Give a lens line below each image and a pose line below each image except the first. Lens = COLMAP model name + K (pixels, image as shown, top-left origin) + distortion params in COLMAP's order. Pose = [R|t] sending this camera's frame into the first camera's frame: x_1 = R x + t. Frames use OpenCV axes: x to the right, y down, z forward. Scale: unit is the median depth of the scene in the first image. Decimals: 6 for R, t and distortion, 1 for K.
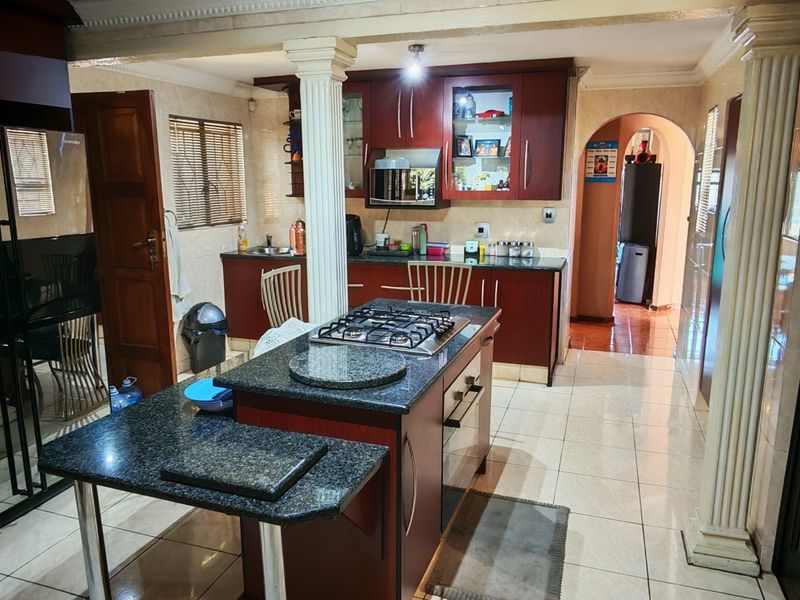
lens RADIAL K [[594.8, 0, 396.8], [0, 594.8, 294.0], [0, 0, 1]] dist [-0.001955, 0.003823]
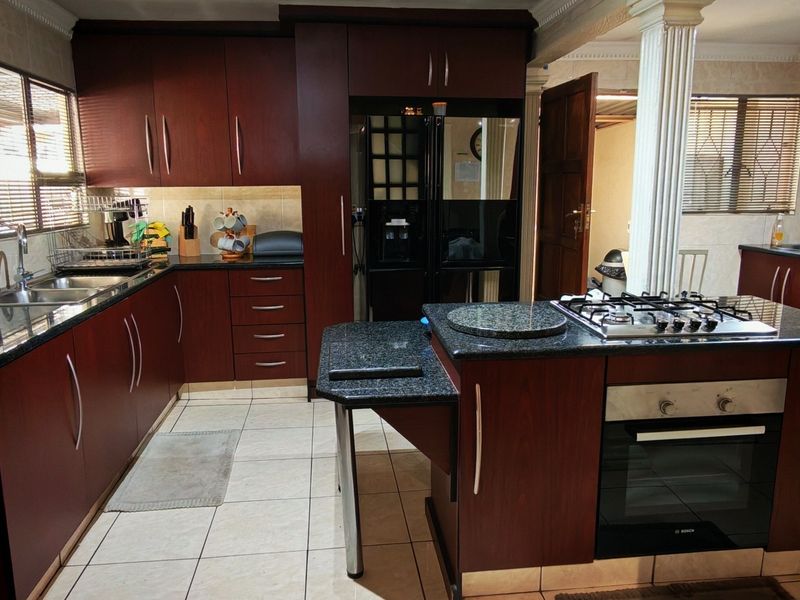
lens RADIAL K [[594.8, 0, 401.5], [0, 594.8, 299.7], [0, 0, 1]] dist [-0.001955, 0.003823]
pose [[0.441498, 0.170678, -0.880879, 0.299520], [-0.167471, 0.980164, 0.105978, 0.003702], [0.881495, 0.100733, 0.461324, 0.156388]]
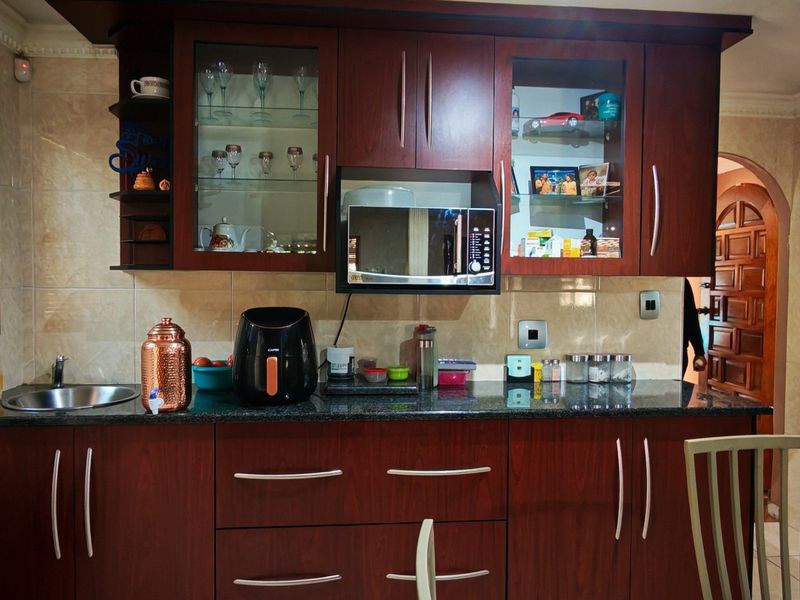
lens RADIAL K [[594.8, 0, 399.1], [0, 594.8, 297.4], [0, 0, 1]] dist [-0.001955, 0.003823]
pose [[0.911364, -0.000560, 0.411602, -0.191527], [0.067092, 0.986827, -0.147212, -0.071582], [-0.406097, 0.161779, 0.899396, 0.578656]]
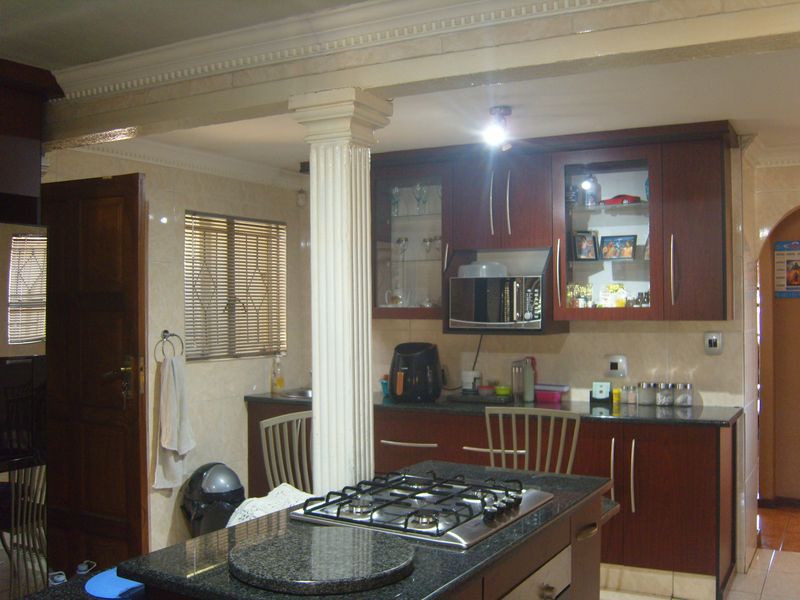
lens RADIAL K [[827.9, 0, 418.7], [0, 827.9, 287.4], [0, 0, 1]] dist [-0.119500, 0.000000]
pose [[0.989018, -0.005933, -0.147678, 0.061858], [-0.025588, 0.977231, -0.210628, 0.007993], [0.145565, 0.212094, 0.966347, 0.047516]]
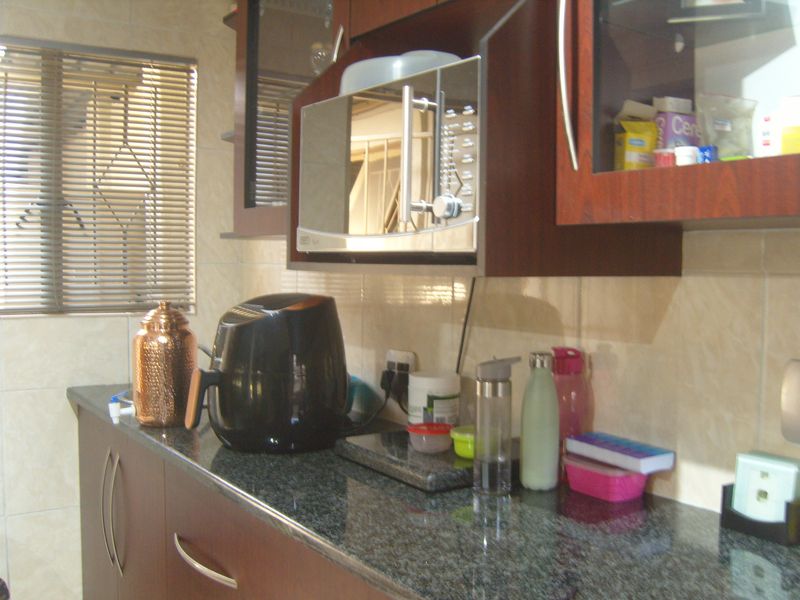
lens RADIAL K [[827.9, 0, 407.1], [0, 827.9, 298.3], [0, 0, 1]] dist [-0.119500, 0.000000]
pose [[0.804149, 0.033058, -0.593508, 0.188477], [-0.117114, 0.987693, -0.103665, -0.102354], [0.582777, 0.152870, 0.798124, 0.753077]]
